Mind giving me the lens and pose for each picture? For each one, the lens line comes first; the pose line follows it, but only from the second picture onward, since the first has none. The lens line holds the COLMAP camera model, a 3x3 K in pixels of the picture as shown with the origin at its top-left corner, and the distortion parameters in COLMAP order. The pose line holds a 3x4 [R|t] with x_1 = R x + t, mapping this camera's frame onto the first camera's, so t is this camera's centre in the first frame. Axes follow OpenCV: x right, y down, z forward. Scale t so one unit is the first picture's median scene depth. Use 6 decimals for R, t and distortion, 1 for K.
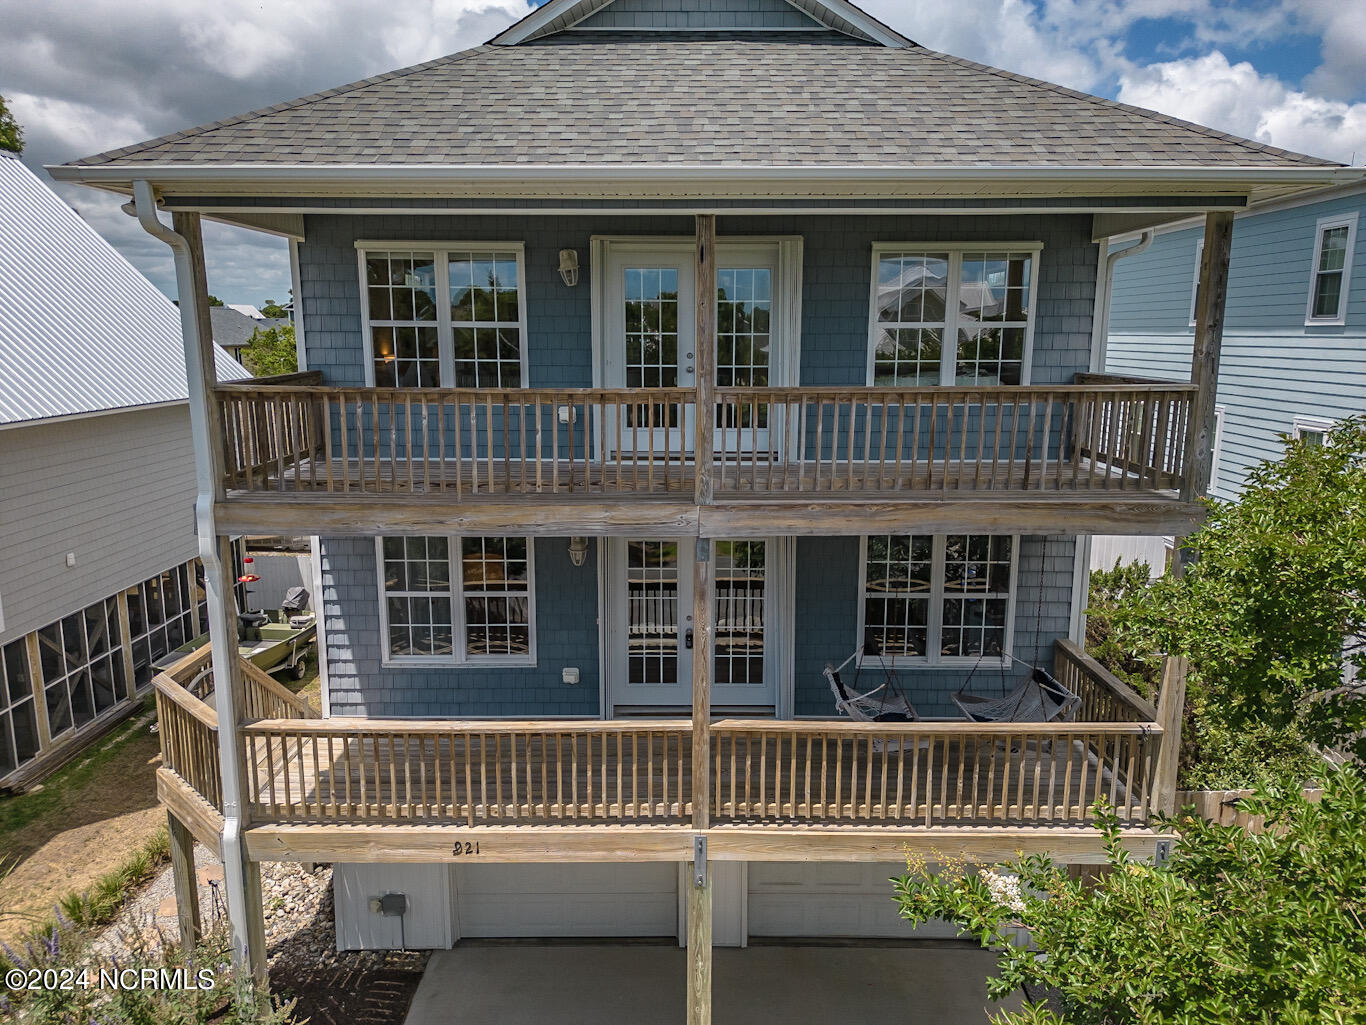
lens RADIAL K [[962.8, 0, 683.0], [0, 962.8, 512.5], [0, 0, 1]] dist [0.090300, -0.094346]
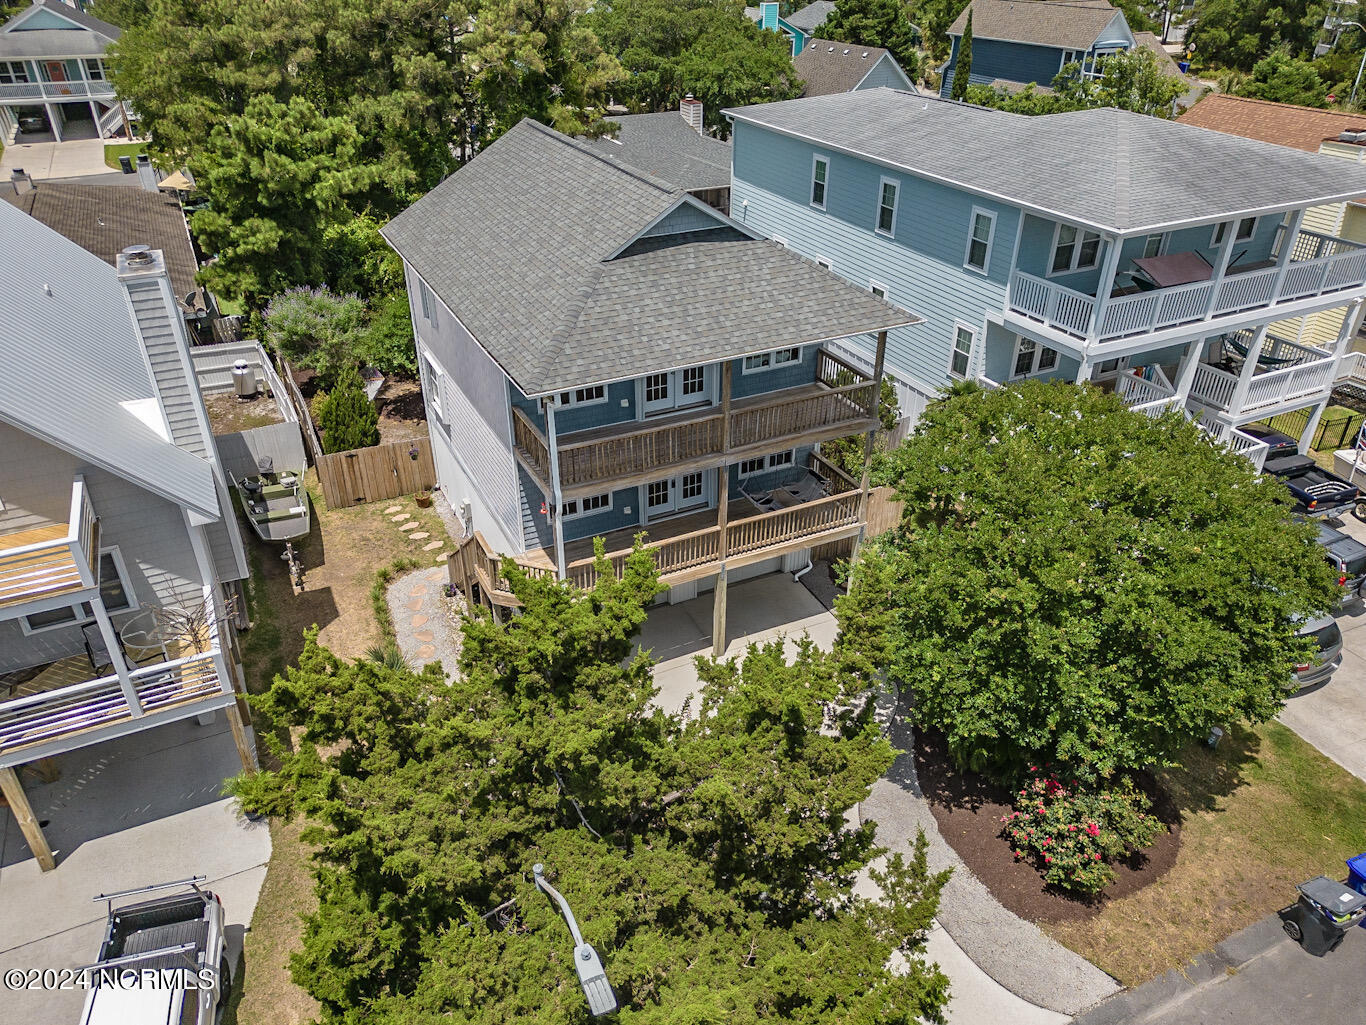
lens RADIAL K [[962.8, 0, 683.0], [0, 962.8, 512.5], [0, 0, 1]] dist [0.090300, -0.094346]
pose [[0.901633, -0.225931, 0.368799, -0.826398], [0.088021, 0.930721, 0.354981, -0.609271], [-0.423450, -0.287600, 0.859055, -0.979529]]
